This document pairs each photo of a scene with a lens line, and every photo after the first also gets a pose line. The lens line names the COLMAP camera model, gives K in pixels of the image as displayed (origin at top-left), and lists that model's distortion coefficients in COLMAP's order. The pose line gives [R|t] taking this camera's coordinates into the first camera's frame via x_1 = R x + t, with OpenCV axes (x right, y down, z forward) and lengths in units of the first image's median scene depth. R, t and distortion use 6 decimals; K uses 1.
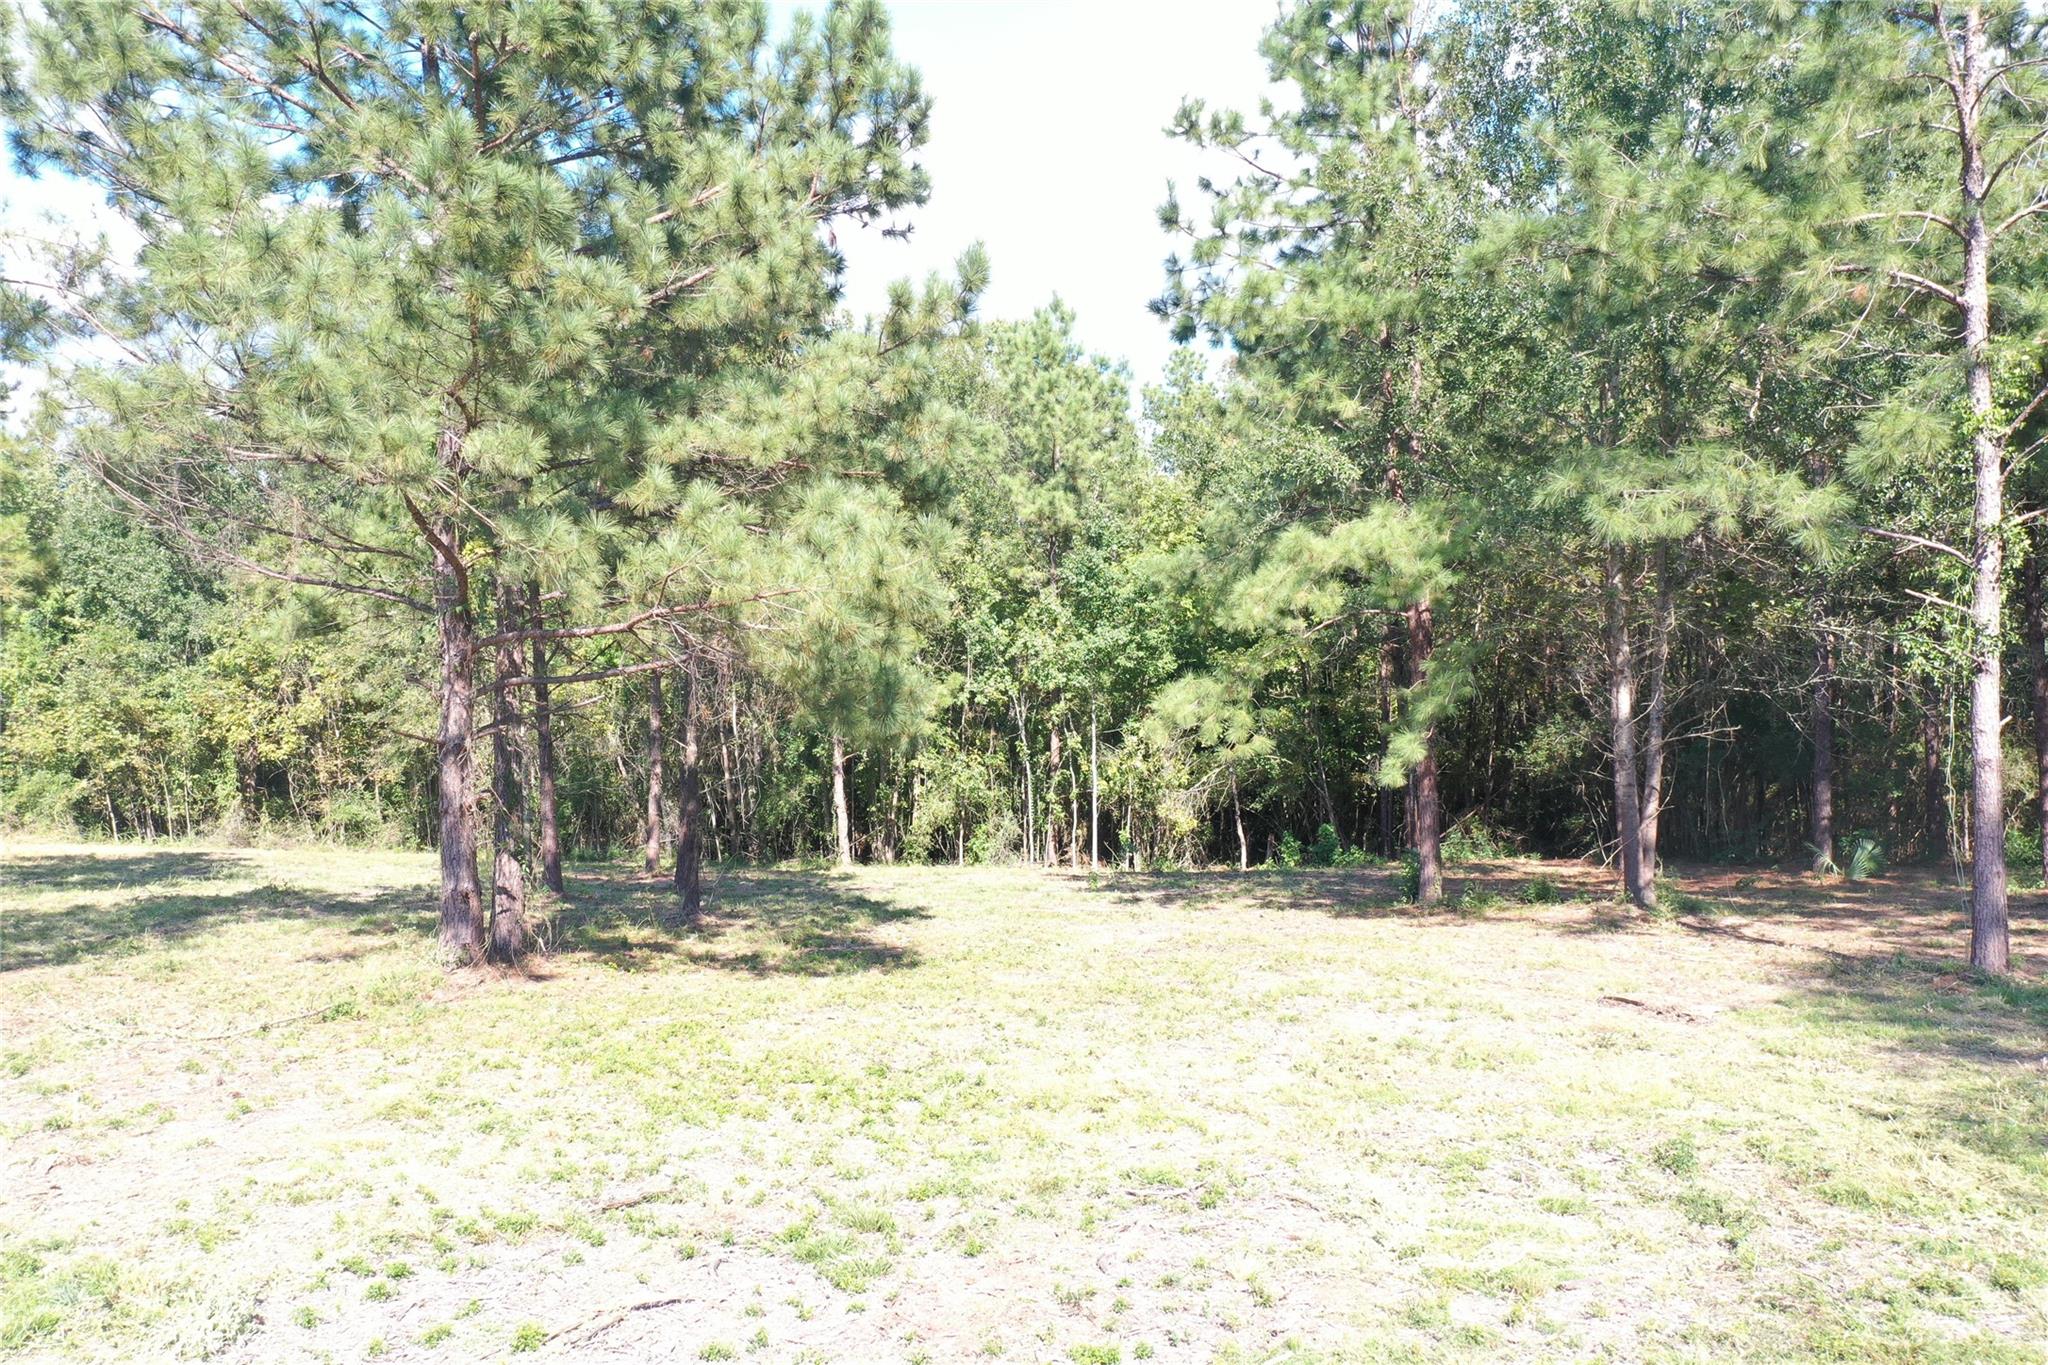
lens RADIAL K [[1618.1, 0, 1022.2], [0, 1618.1, 682.0], [0, 0, 1]] dist [0.012832, 0.001648]
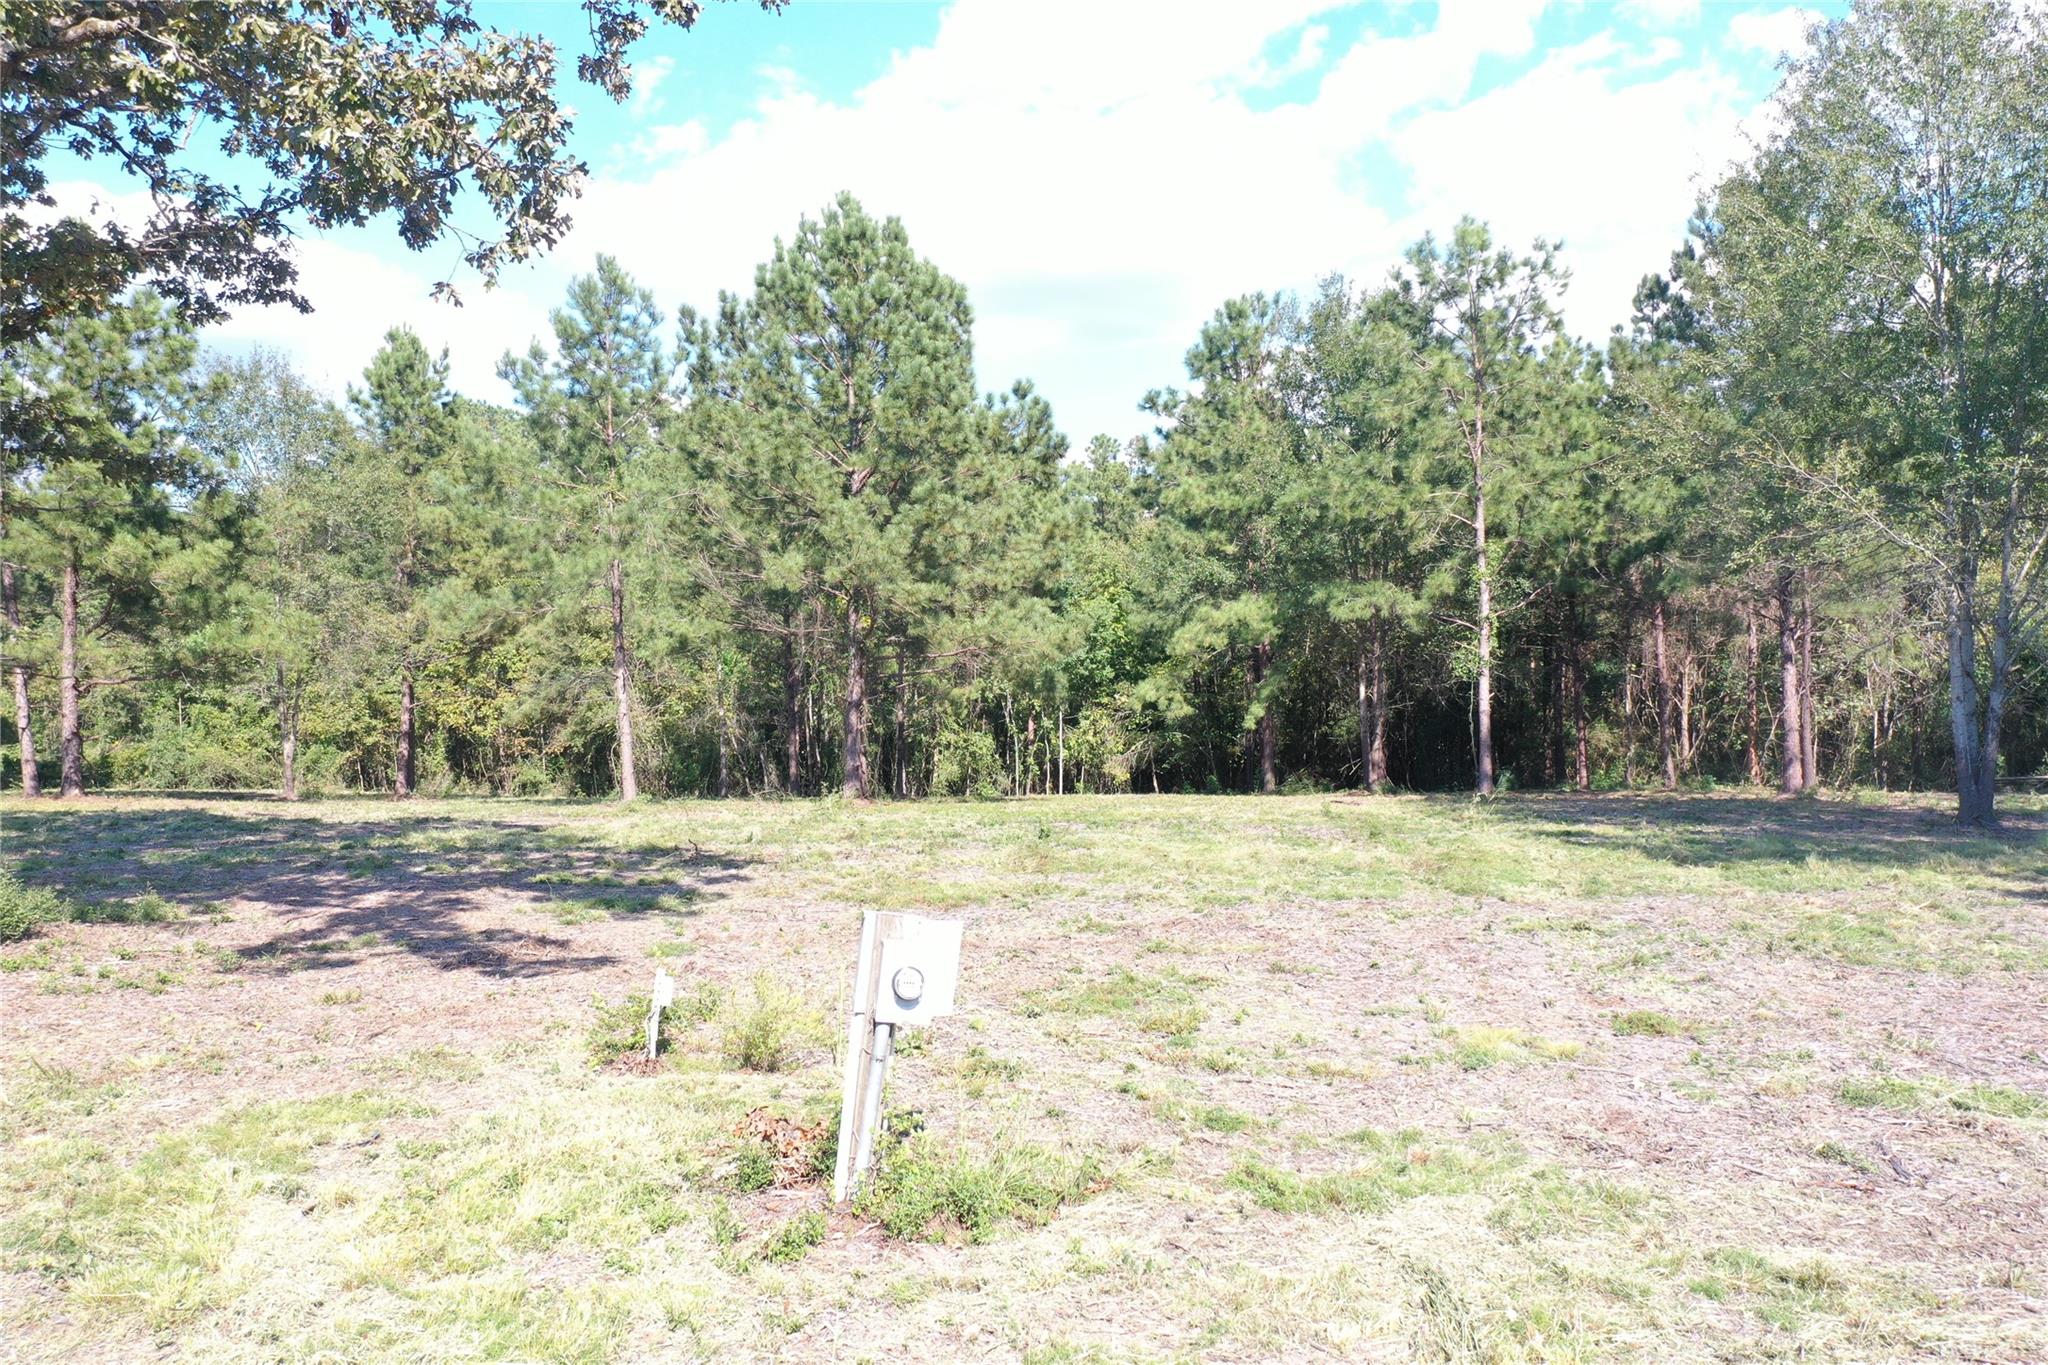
lens RADIAL K [[1618.1, 0, 1017.7], [0, 1618.1, 676.6], [0, 0, 1]] dist [0.012832, 0.001648]
pose [[0.997235, 0.005038, 0.074139, -0.216648], [-0.004172, 0.999921, -0.011831, 0.020701], [-0.074192, 0.011489, 0.997178, -1.018446]]
